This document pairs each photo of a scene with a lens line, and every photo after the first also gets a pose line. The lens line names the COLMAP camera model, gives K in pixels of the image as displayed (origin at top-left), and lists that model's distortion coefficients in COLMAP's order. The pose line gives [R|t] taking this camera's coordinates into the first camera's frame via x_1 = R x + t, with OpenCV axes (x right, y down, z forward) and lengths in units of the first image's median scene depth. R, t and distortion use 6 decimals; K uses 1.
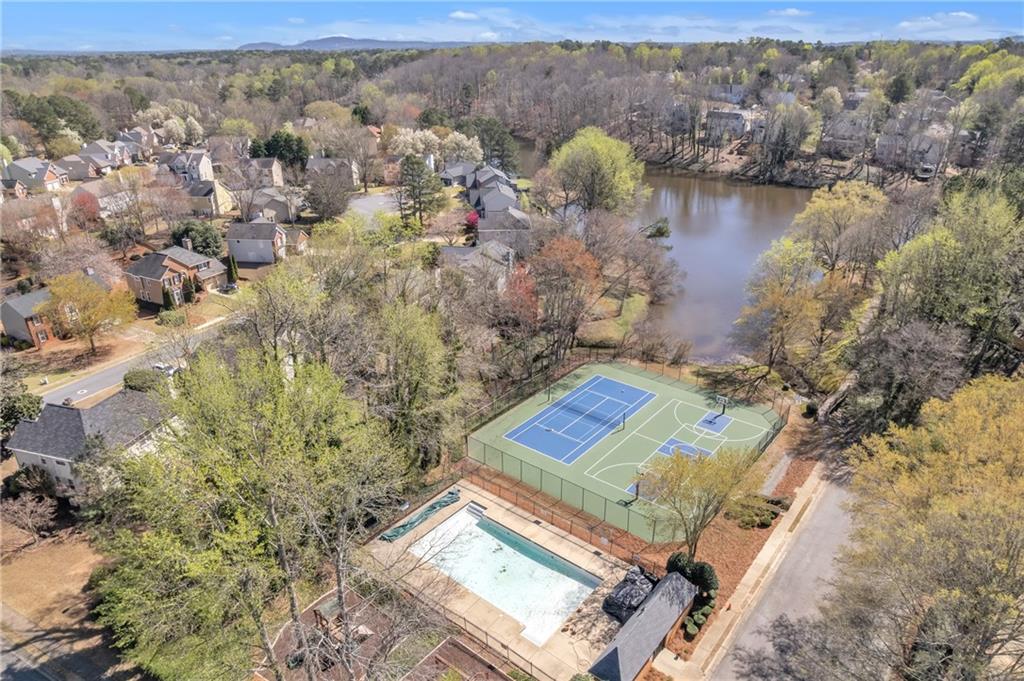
lens RADIAL K [[669.6, 0, 512.0], [0, 669.6, 340.5], [0, 0, 1]] dist [-0.083924, 0.073045]
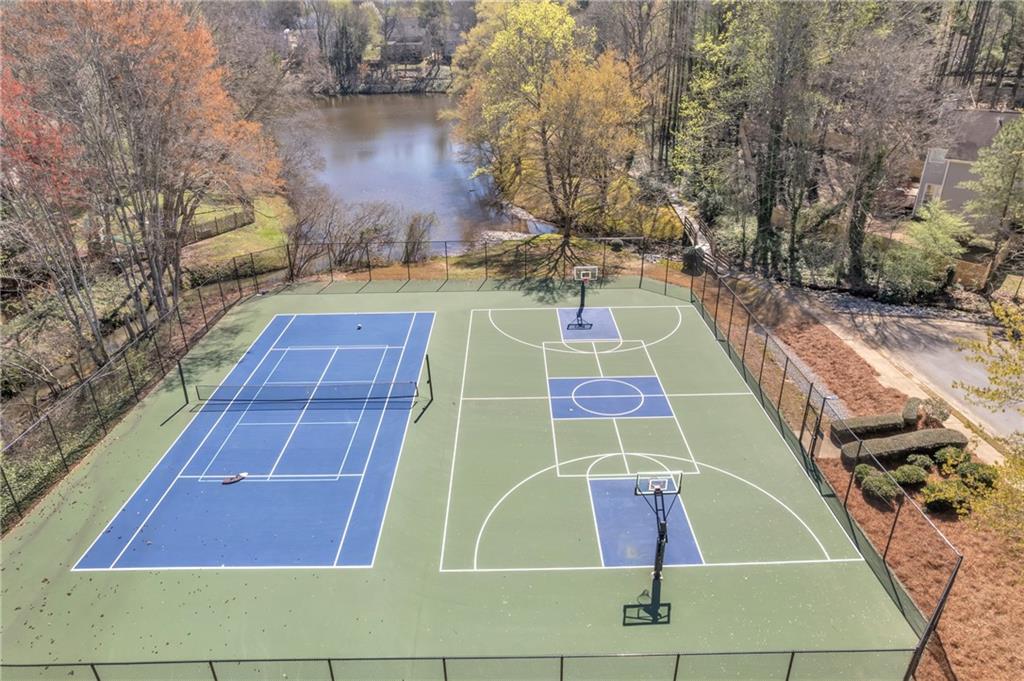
lens RADIAL K [[669.6, 0, 512.0], [0, 669.6, 340.5], [0, 0, 1]] dist [-0.083924, 0.073045]
pose [[0.773412, -0.278437, 0.569480, -0.001137], [0.271017, 0.957364, 0.100017, 0.063421], [-0.573048, 0.076985, 0.815898, 0.559093]]
